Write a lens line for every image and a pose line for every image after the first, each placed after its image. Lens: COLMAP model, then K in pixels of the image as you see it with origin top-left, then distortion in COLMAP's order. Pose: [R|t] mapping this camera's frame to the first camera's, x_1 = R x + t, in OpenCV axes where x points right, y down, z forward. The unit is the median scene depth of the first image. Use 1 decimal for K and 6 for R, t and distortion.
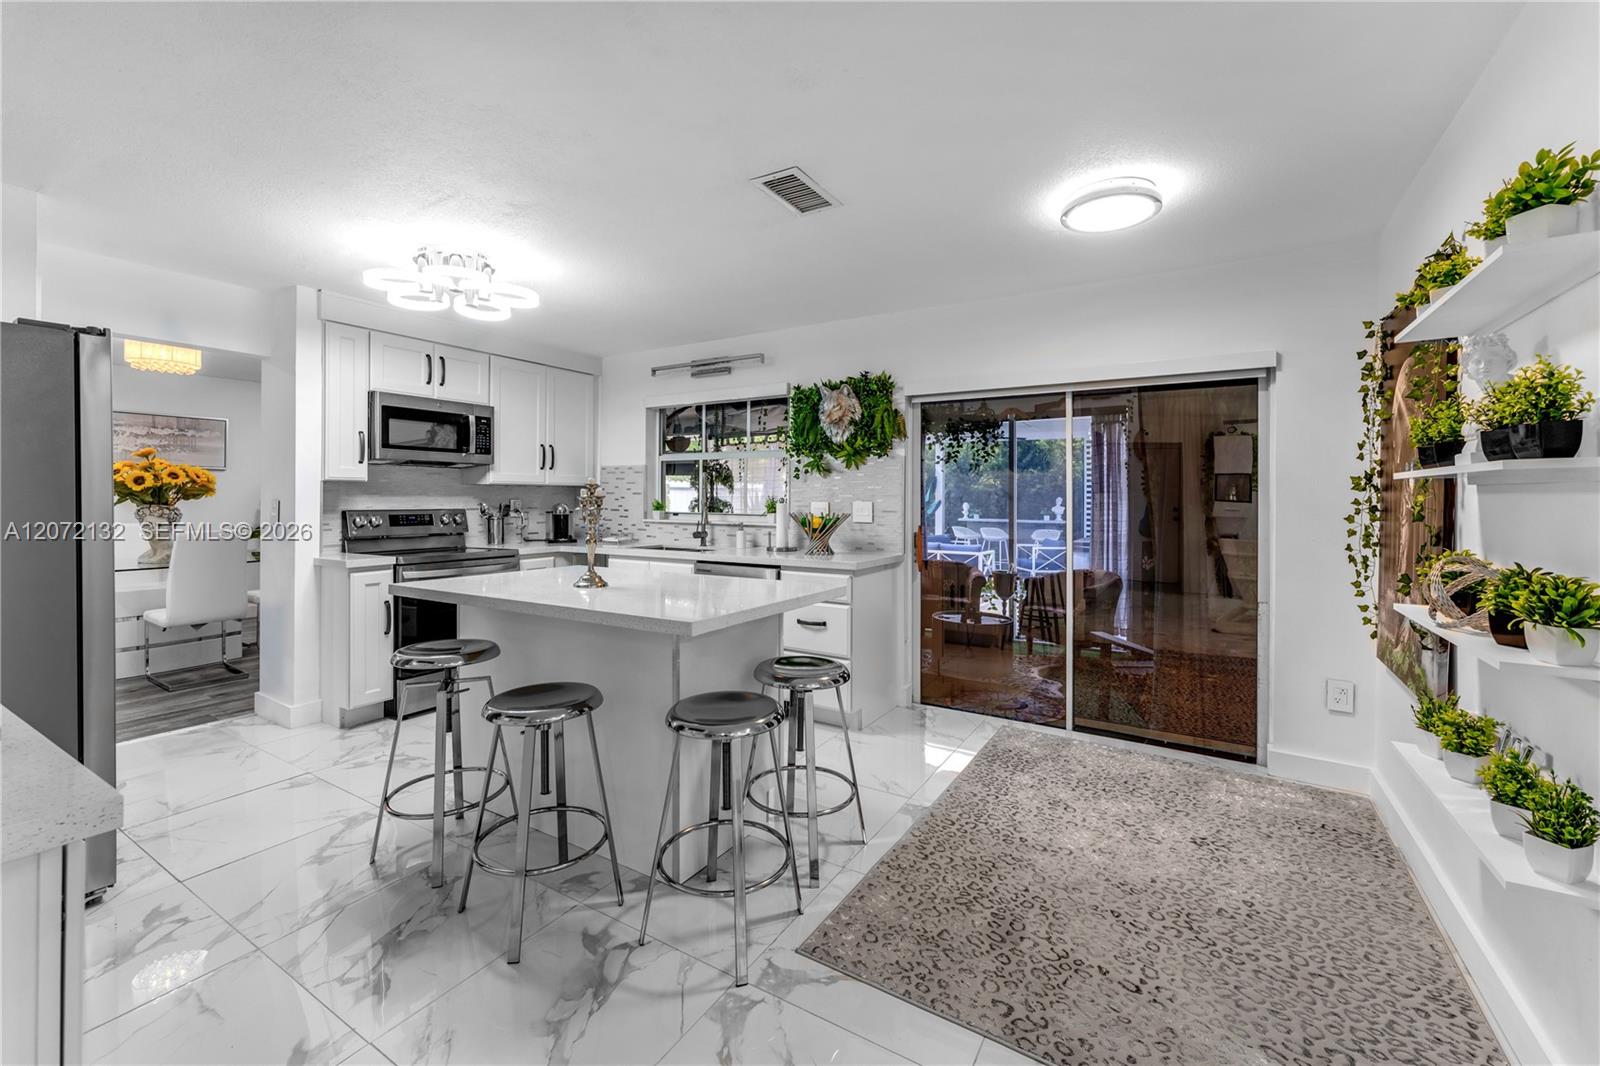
lens RADIAL K [[647.1, 0, 812.7], [0, 647.1, 495.1], [0, 0, 1]] dist [-0.000436, 0.001318]
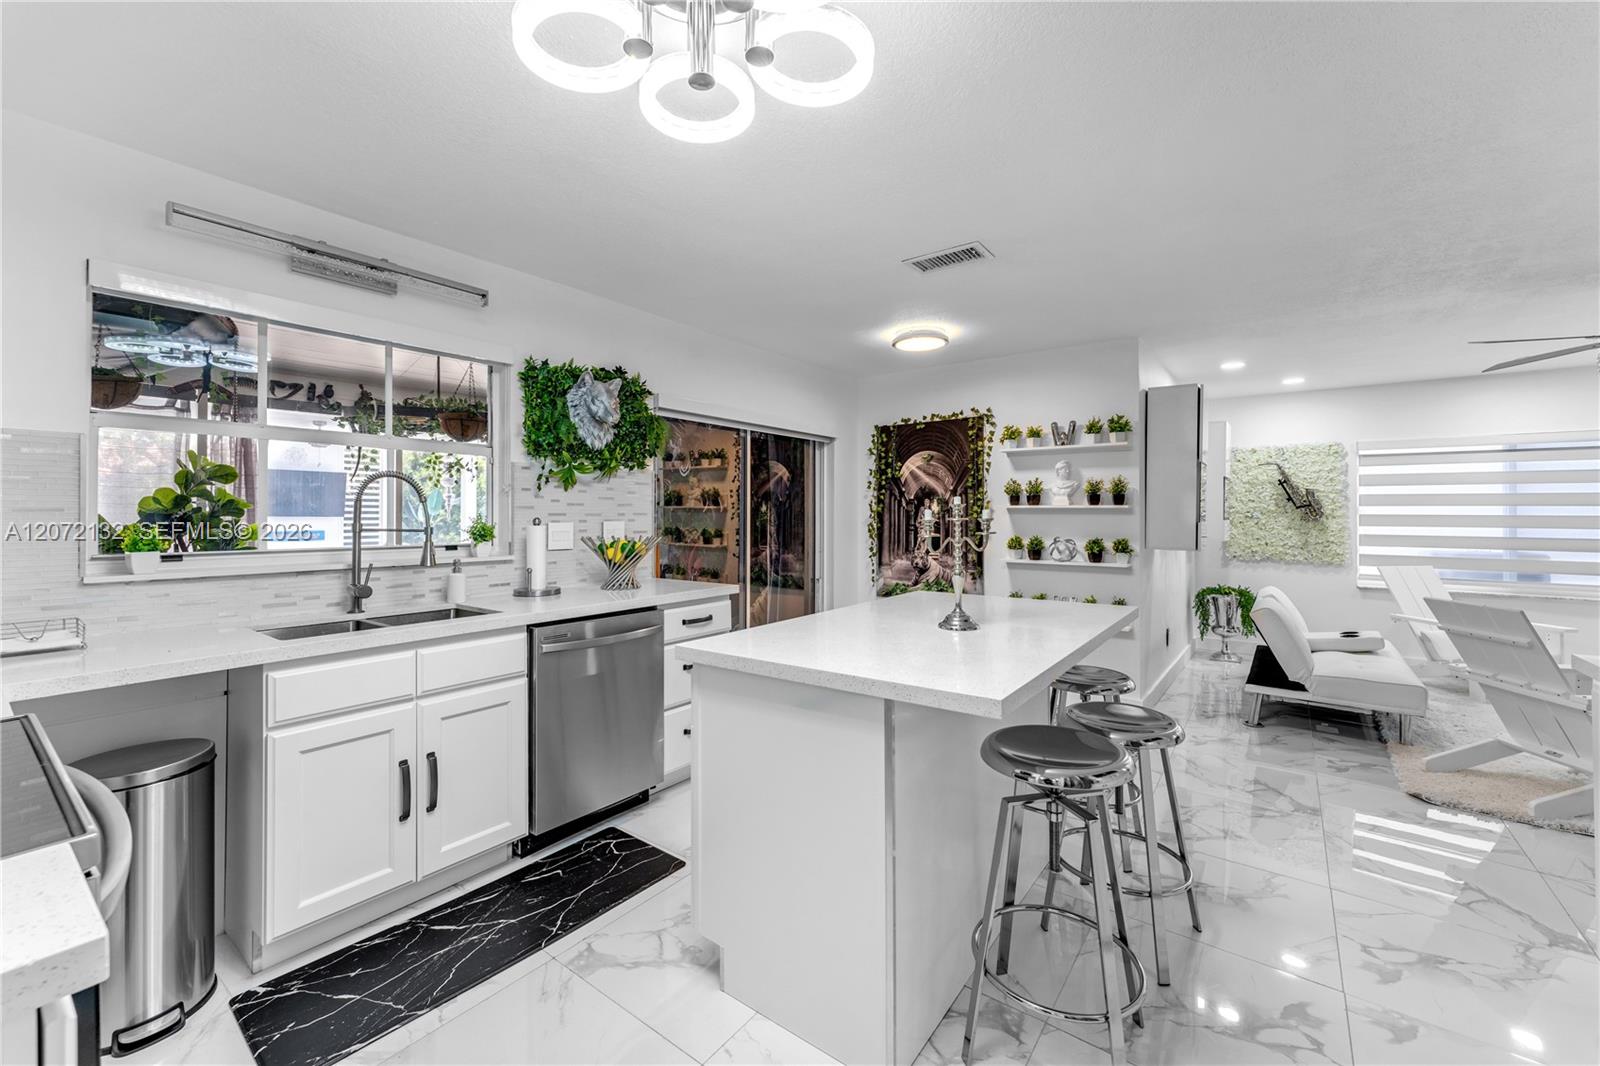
lens RADIAL K [[647.1, 0, 794.8], [0, 647.1, 513.7], [0, 0, 1]] dist [-0.000436, 0.001318]
pose [[0.121496, -0.005465, 0.992577, -0.754578], [-0.005956, 0.999963, 0.006234, -0.006412], [-0.992574, -0.006670, 0.121458, 0.697850]]
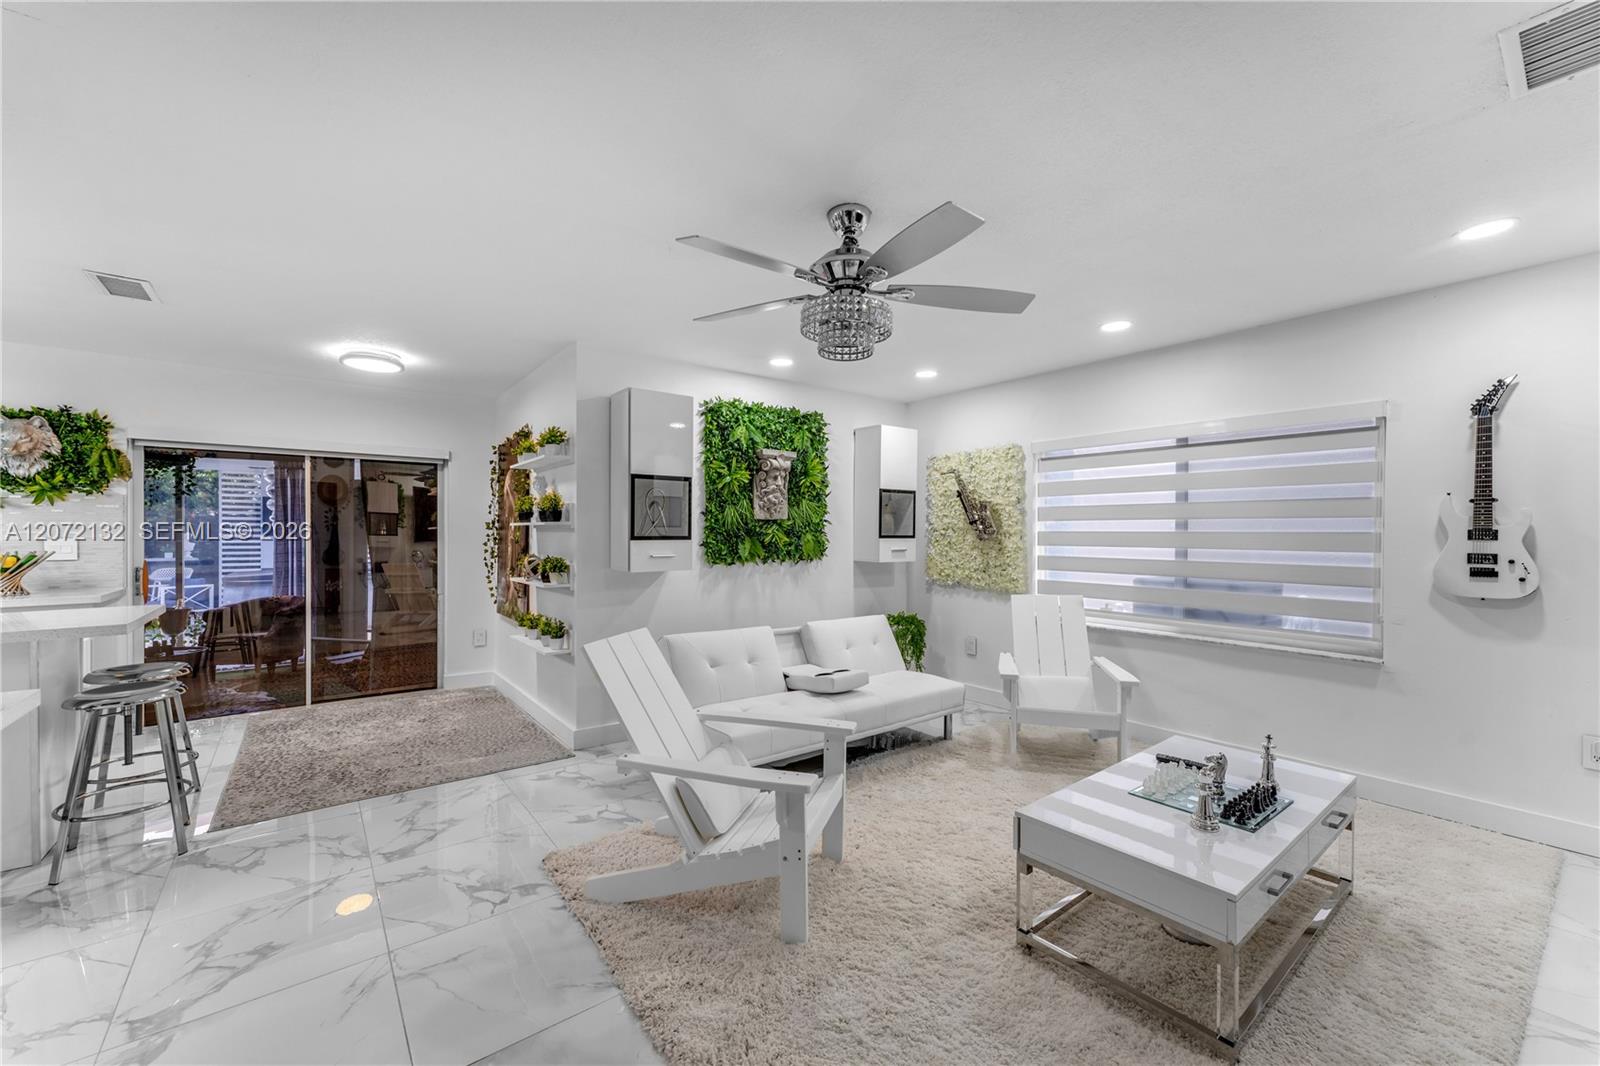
lens RADIAL K [[647.1, 0, 785.6], [0, 647.1, 530.9], [0, 0, 1]] dist [-0.000436, 0.001318]
pose [[0.378176, -0.000837, 0.925733, -0.433443], [-0.001433, 0.999998, 0.001489, -0.005065], [-0.925732, -0.001889, 0.378174, -0.394190]]
